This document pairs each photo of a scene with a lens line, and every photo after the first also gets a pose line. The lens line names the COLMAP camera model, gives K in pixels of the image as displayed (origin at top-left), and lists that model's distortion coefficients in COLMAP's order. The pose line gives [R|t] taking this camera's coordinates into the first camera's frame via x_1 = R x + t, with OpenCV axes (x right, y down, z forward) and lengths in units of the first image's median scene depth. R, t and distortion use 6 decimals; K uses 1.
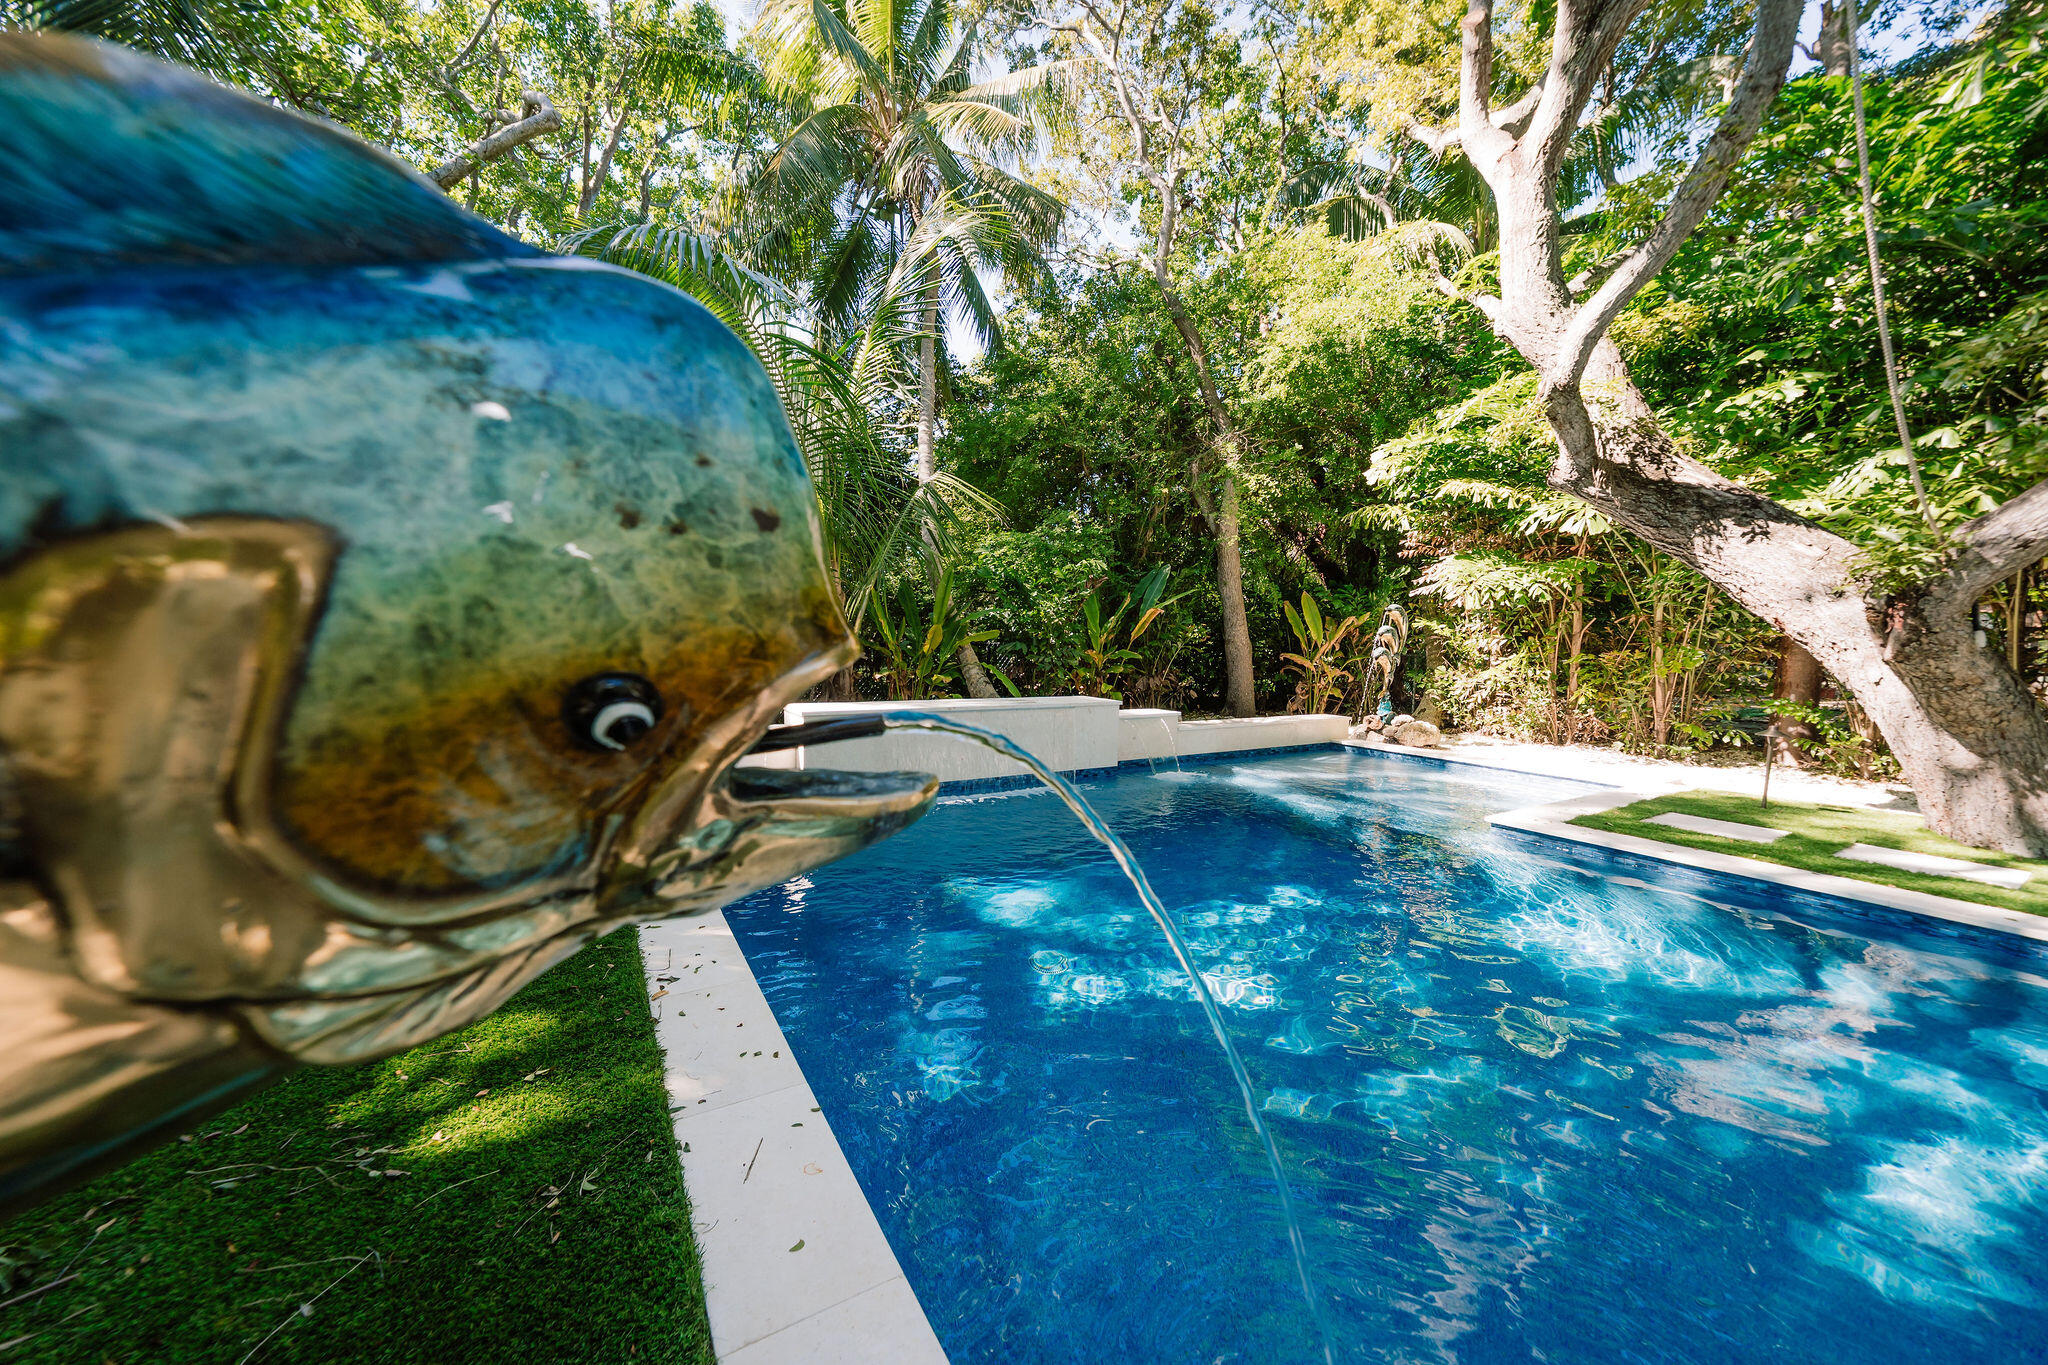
lens RADIAL K [[727.2, 0, 1020.9], [0, 727.2, 690.1], [0, 0, 1]] dist [0.009976, 0.000285]
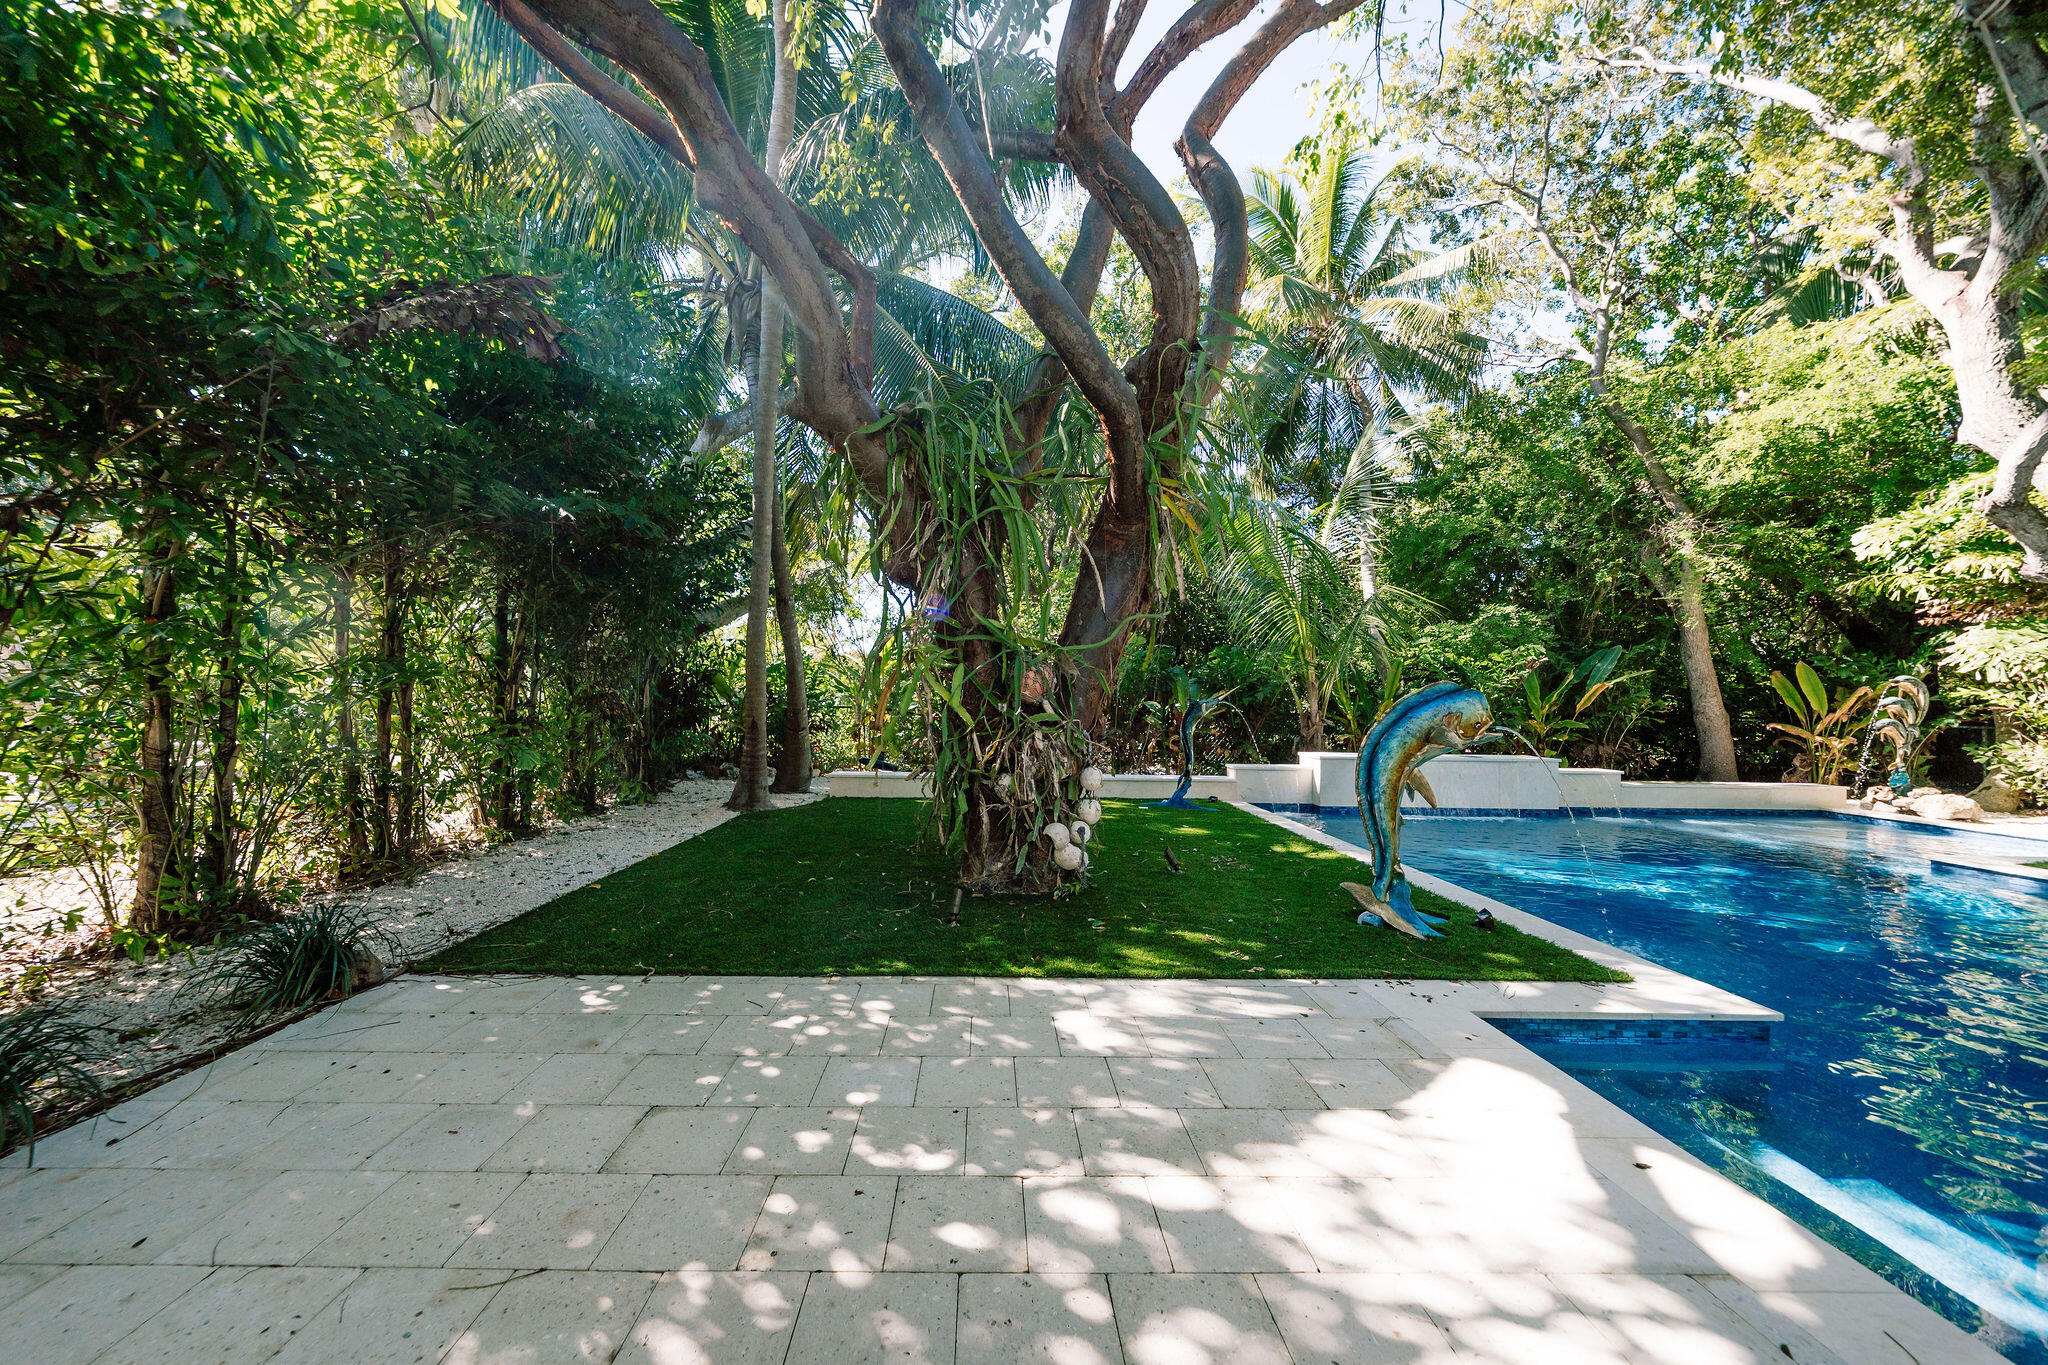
lens RADIAL K [[727.2, 0, 1011.2], [0, 727.2, 682.8], [0, 0, 1]] dist [0.009976, 0.000285]
pose [[0.862479, -0.025795, -0.505435, -0.032348], [-0.028108, 0.994717, -0.098731, 0.025304], [0.505312, 0.099360, 0.857197, -0.460873]]
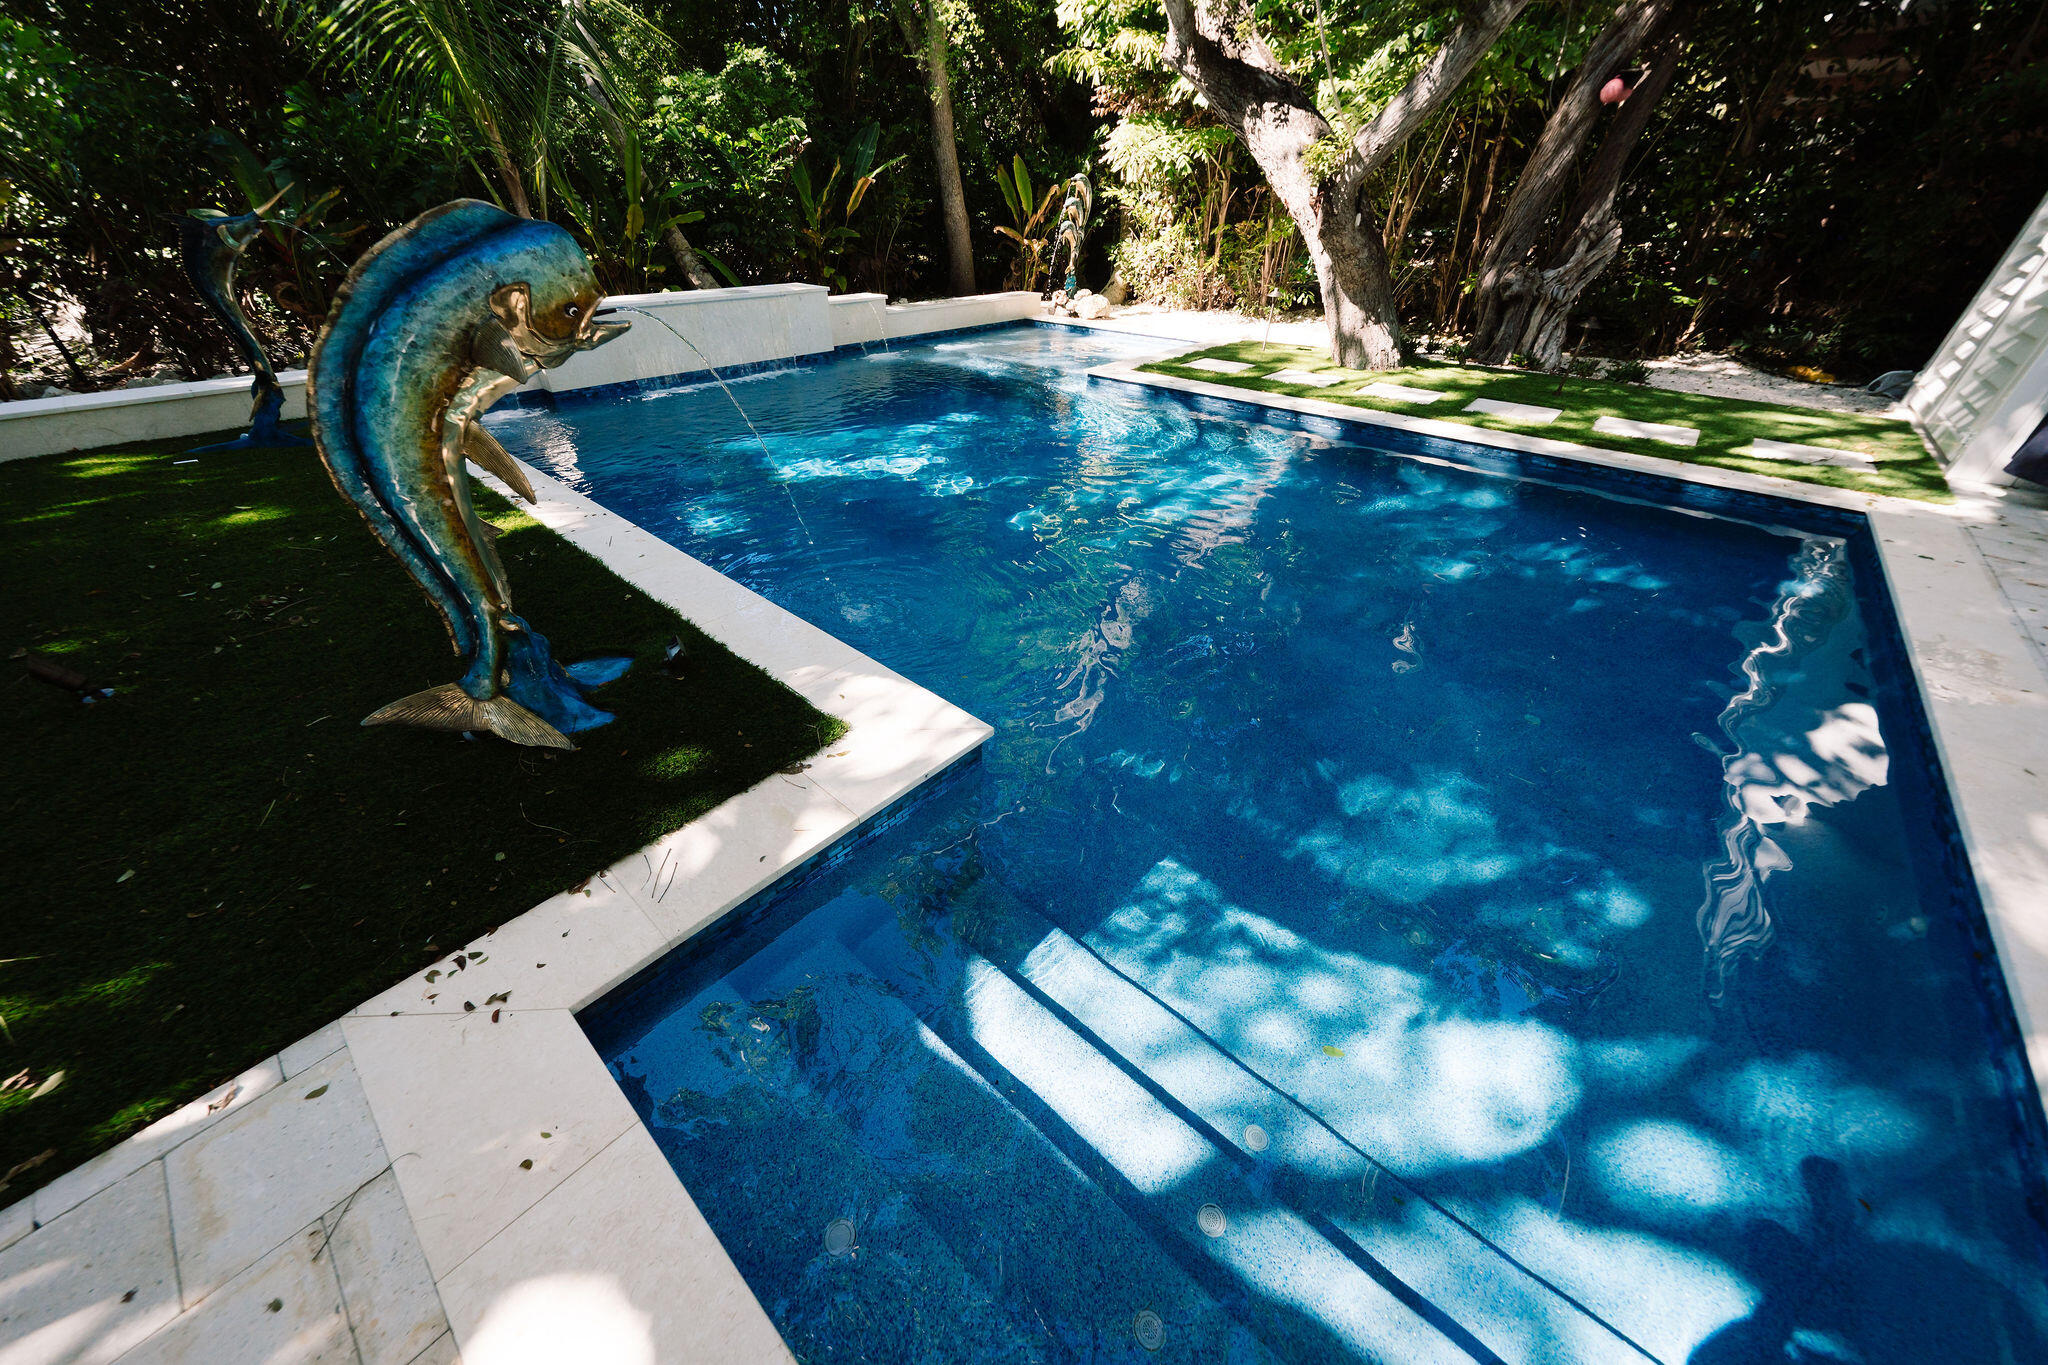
lens RADIAL K [[727.2, 0, 1007.4], [0, 727.2, 678.7], [0, 0, 1]] dist [0.009976, 0.000285]
pose [[0.960878, -0.164325, 0.222960, 0.037384], [0.033243, 0.867592, 0.496164, -0.008035], [-0.274971, -0.469341, 0.839113, -0.227631]]
